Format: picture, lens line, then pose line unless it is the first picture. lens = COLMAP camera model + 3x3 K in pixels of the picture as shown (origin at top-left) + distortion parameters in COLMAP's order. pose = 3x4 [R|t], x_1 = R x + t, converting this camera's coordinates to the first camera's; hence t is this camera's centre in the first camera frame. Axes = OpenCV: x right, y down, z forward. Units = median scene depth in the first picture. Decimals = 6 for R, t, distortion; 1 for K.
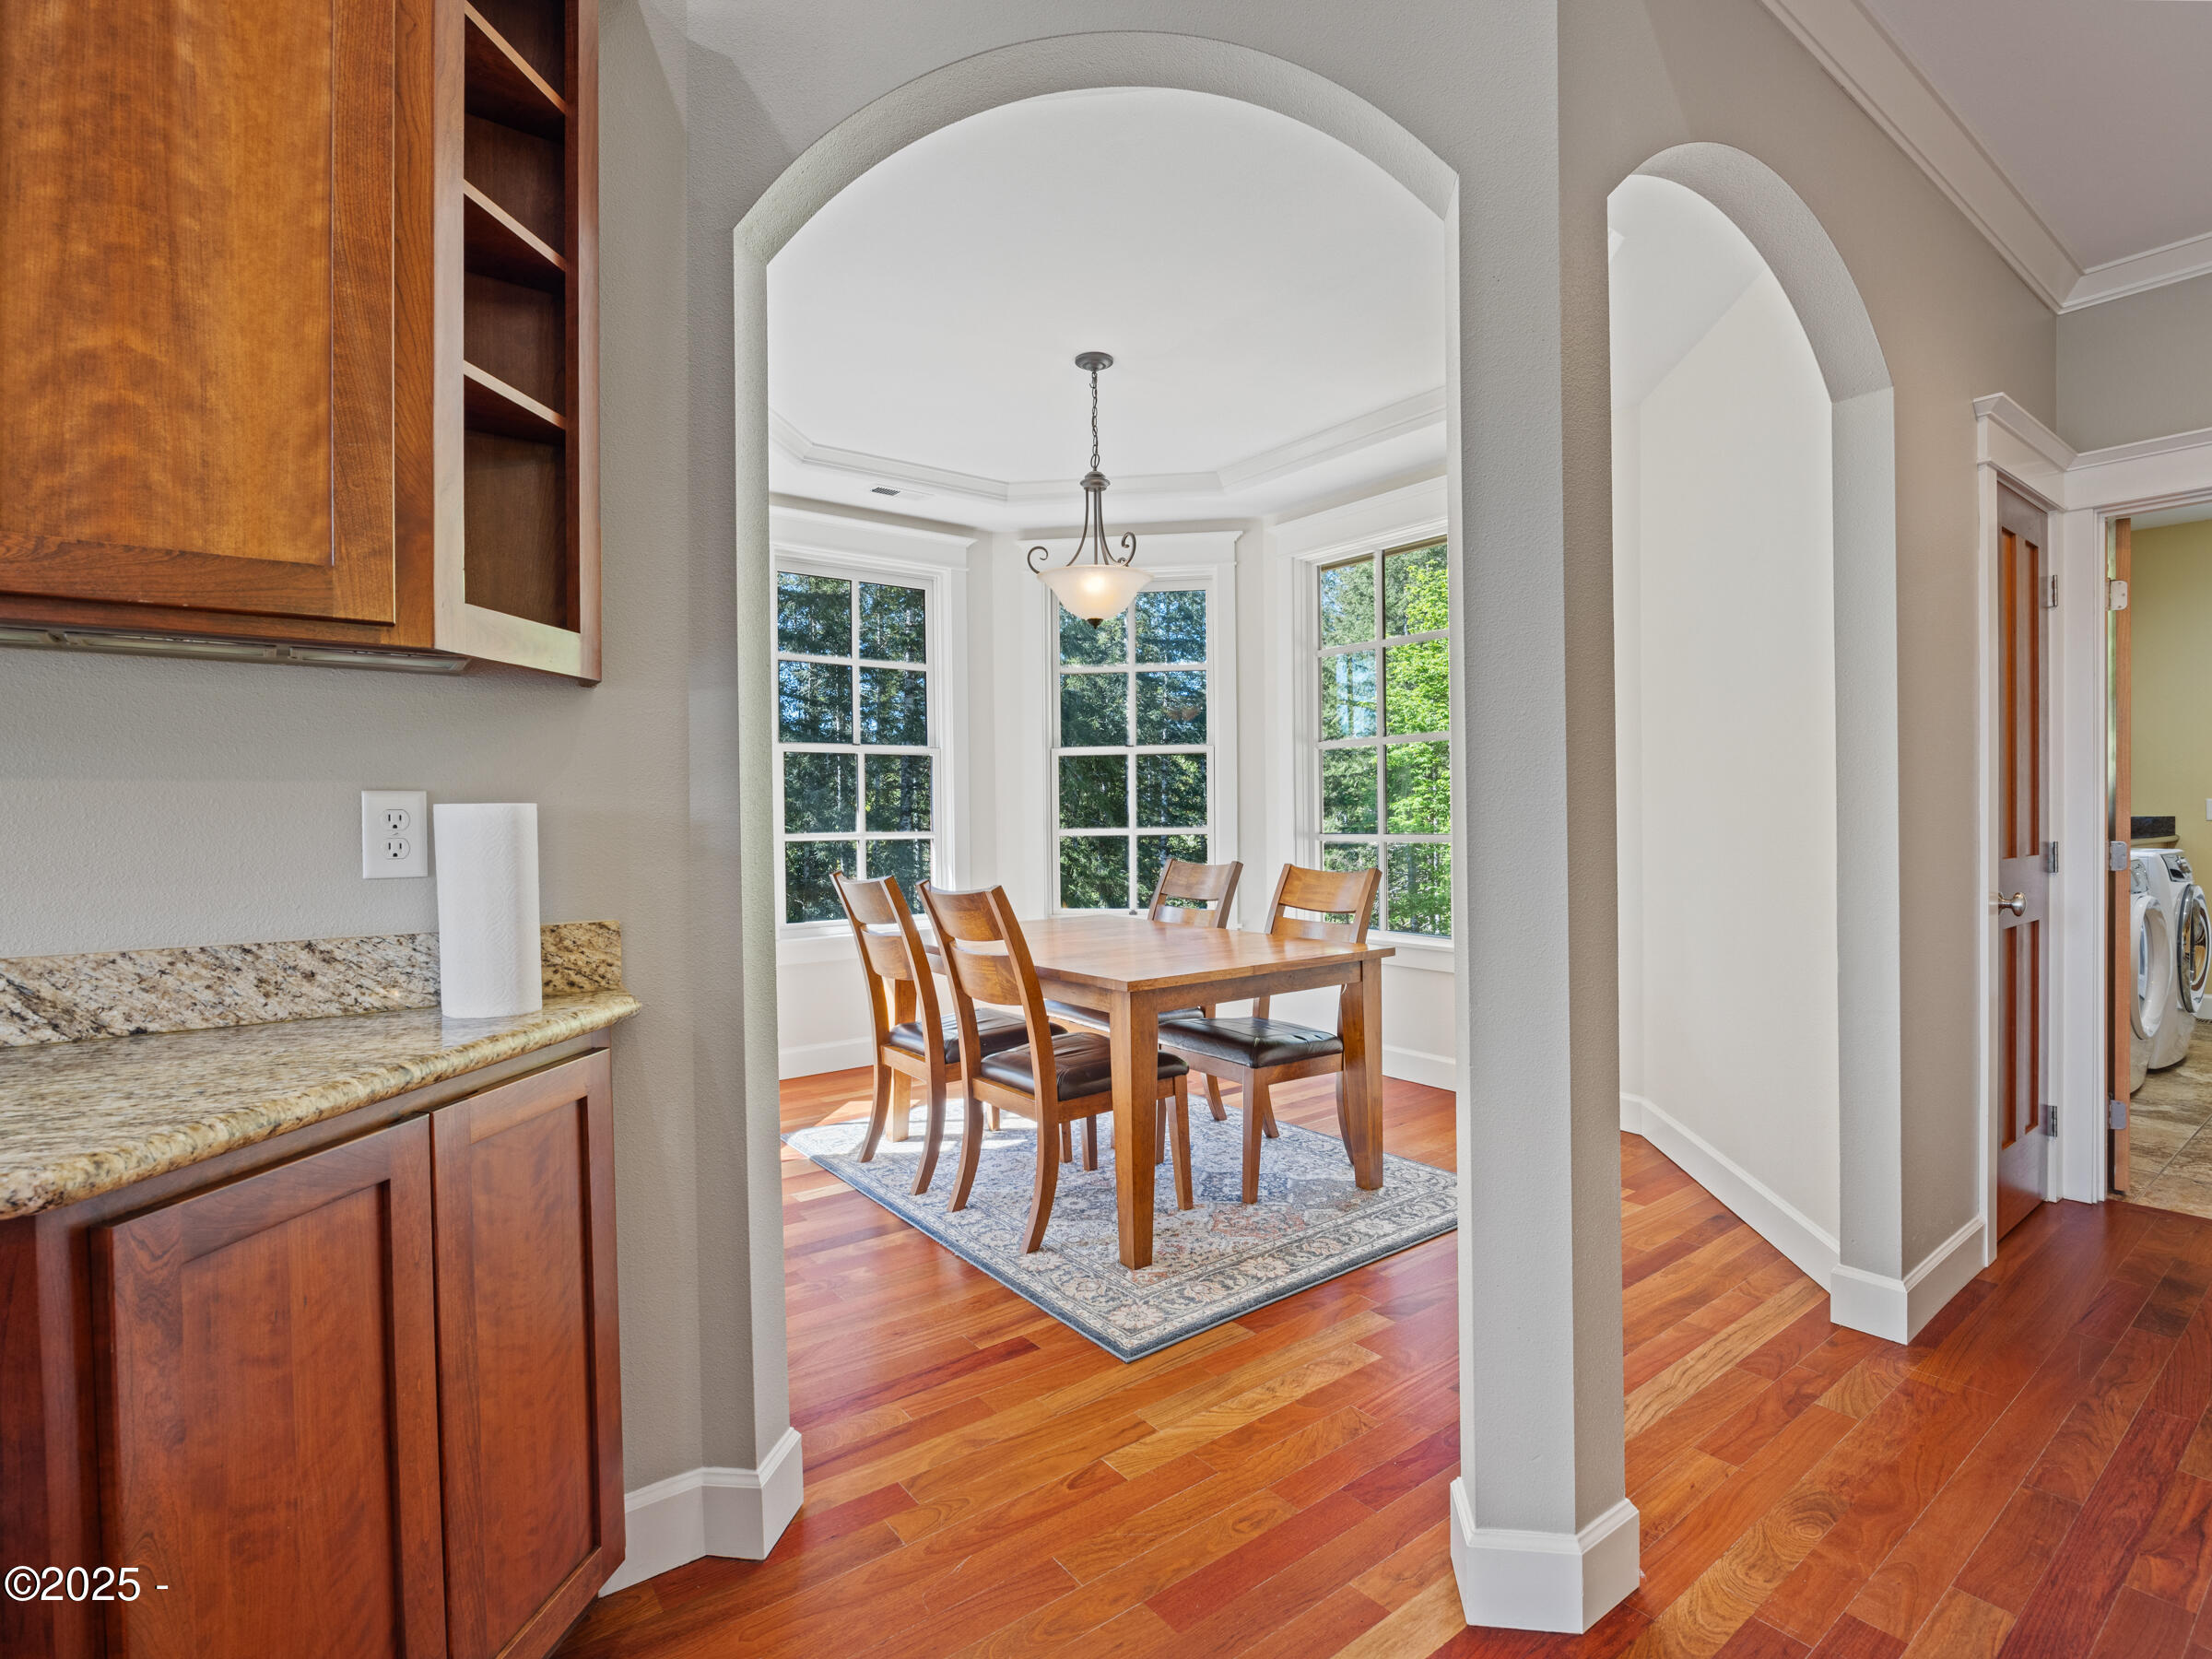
lens RADIAL K [[1090.8, 0, 1109.8], [0, 1090.8, 786.7], [0, 0, 1]] dist [-0.013415, 0.000935]
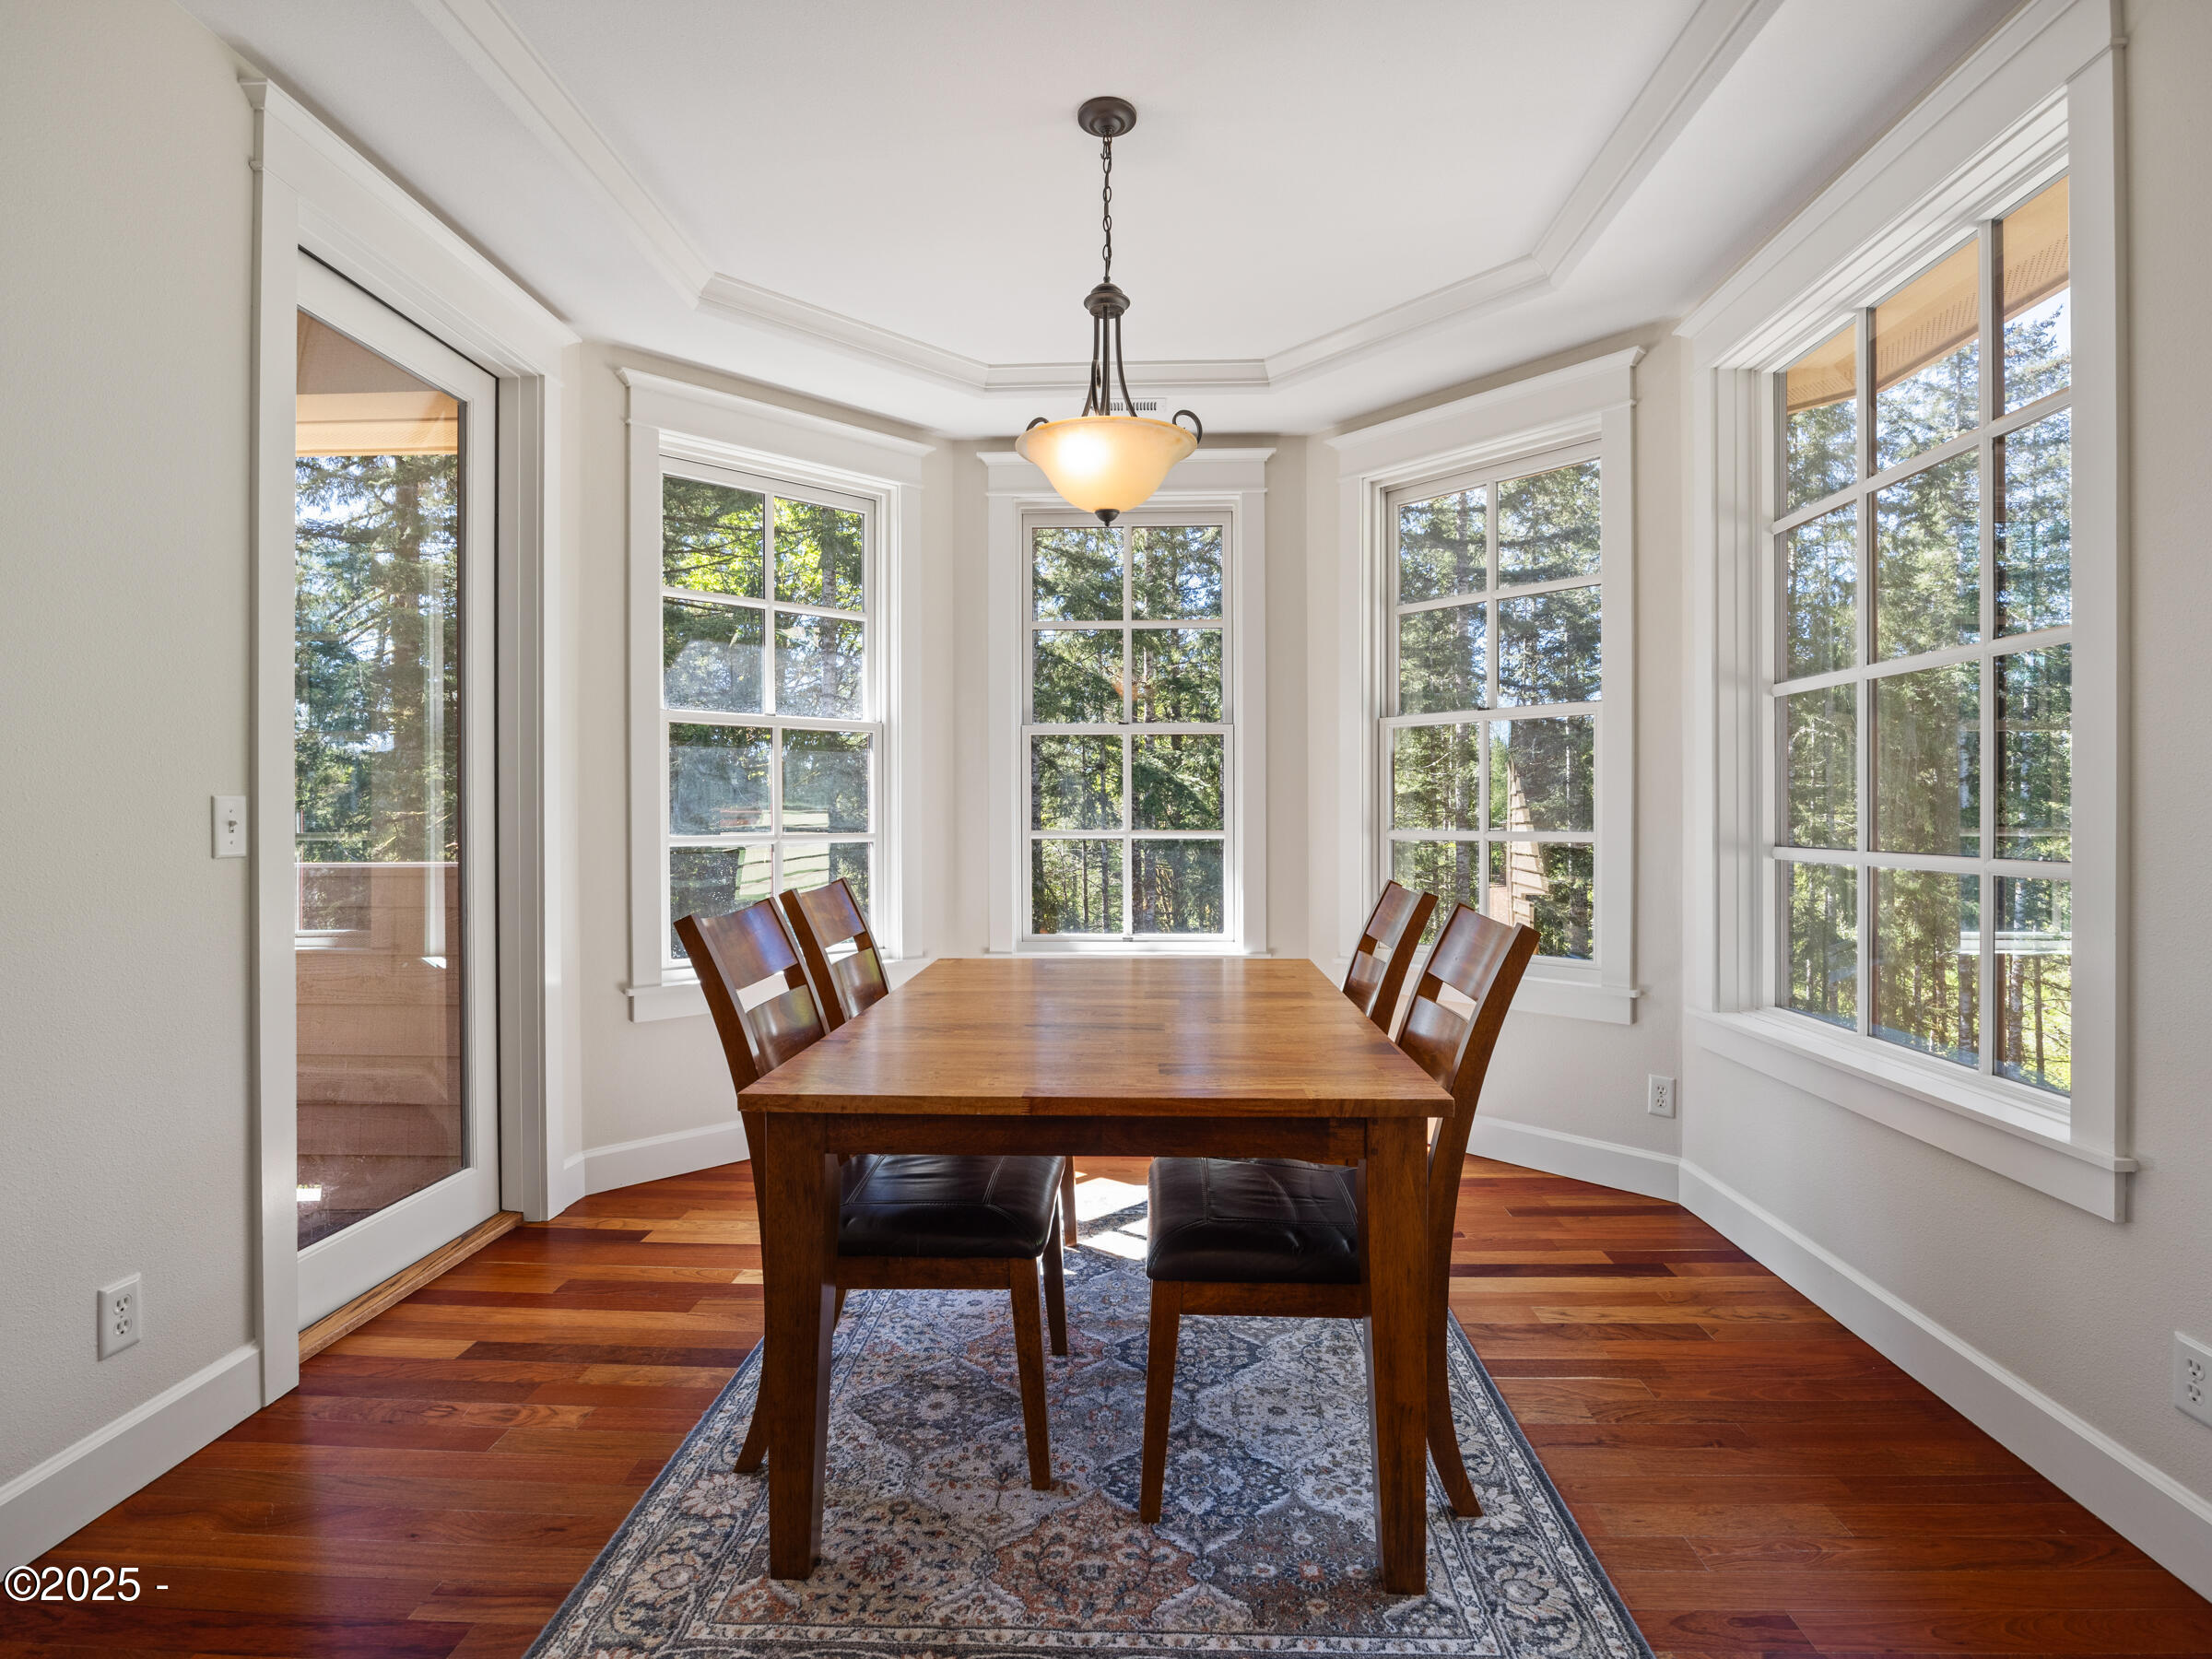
lens RADIAL K [[1090.8, 0, 1109.8], [0, 1090.8, 786.7], [0, 0, 1]] dist [-0.013415, 0.000935]
pose [[0.773822, -0.004808, -0.633385, 0.653431], [0.009174, 0.999951, 0.003617, 0.016106], [0.633336, -0.008610, 0.773829, 0.804599]]
